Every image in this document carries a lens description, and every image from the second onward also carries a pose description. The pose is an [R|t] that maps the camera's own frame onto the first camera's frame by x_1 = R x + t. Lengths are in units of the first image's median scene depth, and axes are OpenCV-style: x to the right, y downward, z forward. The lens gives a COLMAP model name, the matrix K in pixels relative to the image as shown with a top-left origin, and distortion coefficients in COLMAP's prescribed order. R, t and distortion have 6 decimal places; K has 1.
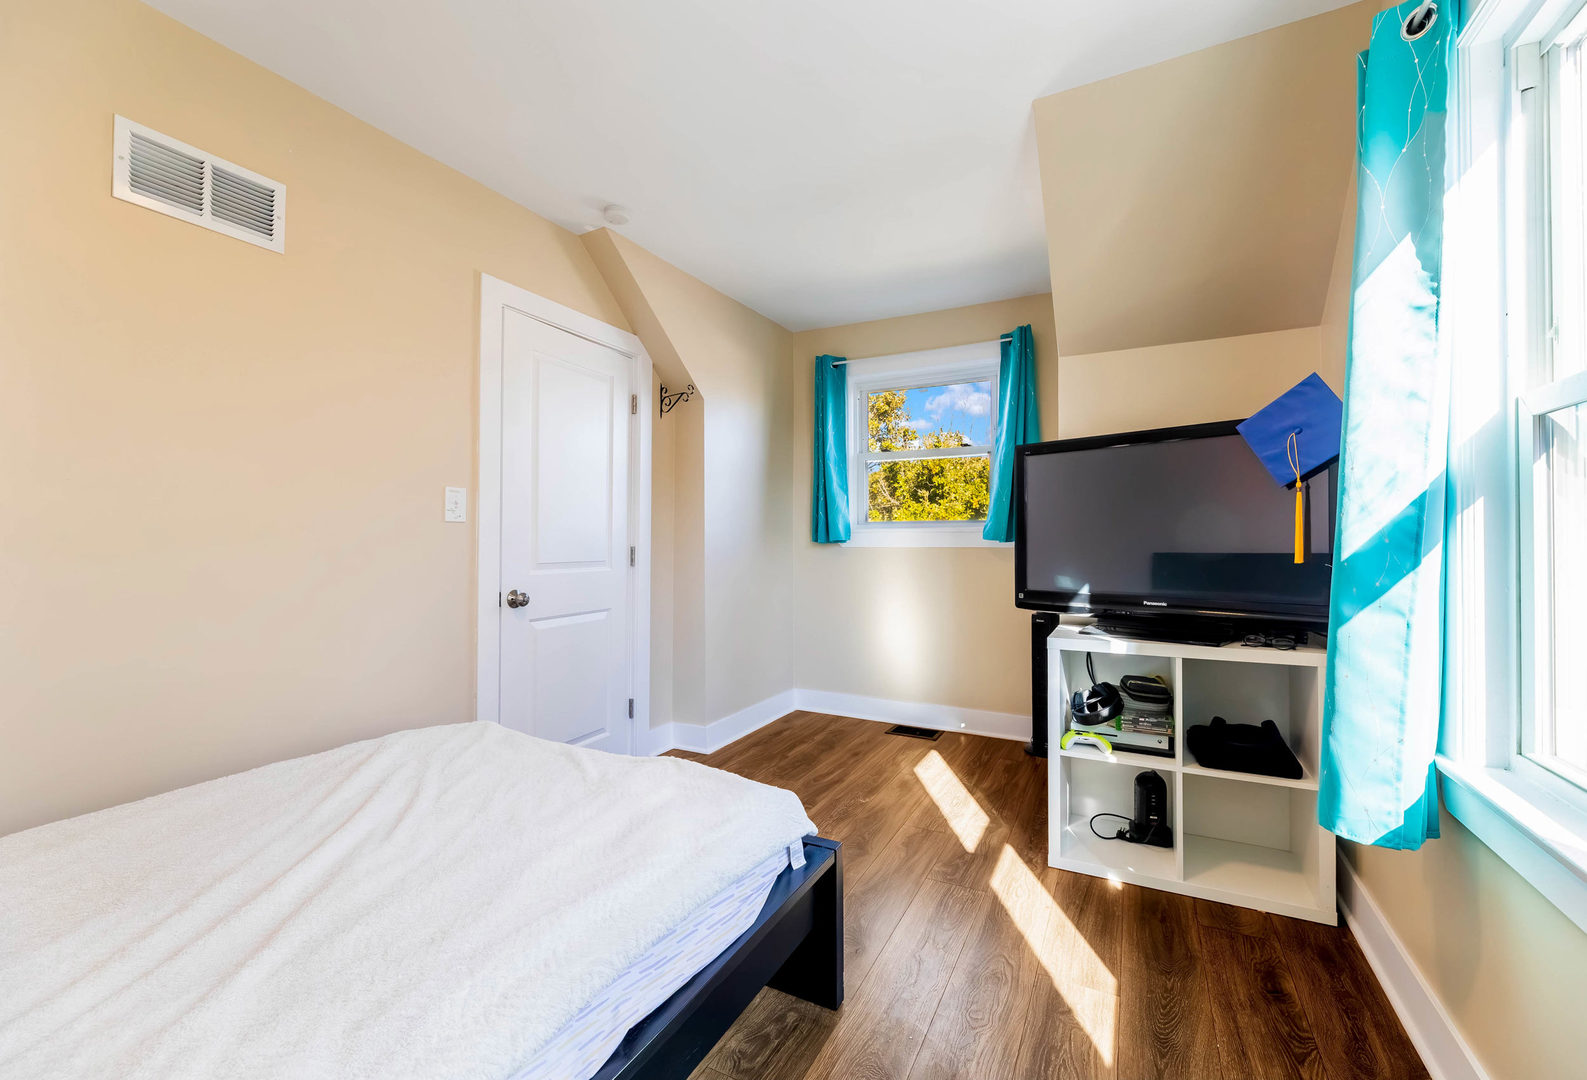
lens RADIAL K [[651.8, 0, 794.1], [0, 651.8, 537.2], [0, 0, 1]] dist [0.000022, 0.000000]
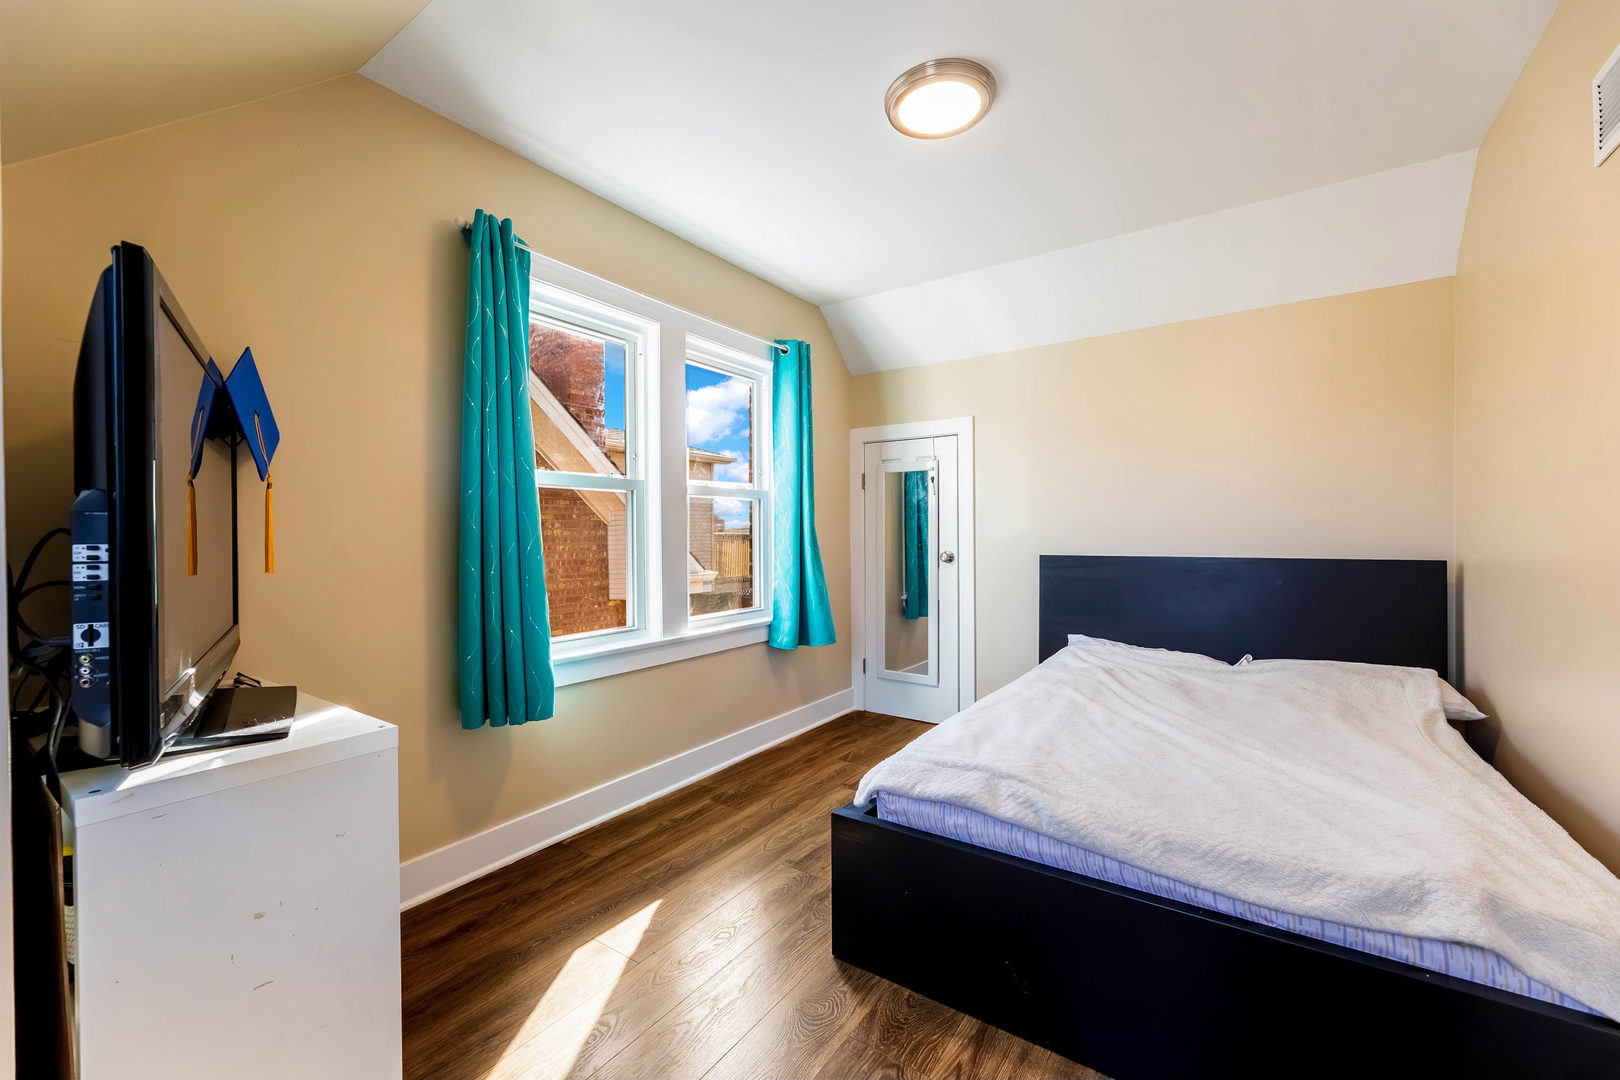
lens RADIAL K [[647.7, 0, 809.9], [0, 647.7, 537.8], [0, 0, 1]] dist [-0.001696, 0.000239]
pose [[-0.993081, 0.003165, 0.117386, -0.024775], [0.003393, 0.999993, 0.001743, -0.011765], [-0.117380, 0.002129, -0.993085, 2.148851]]
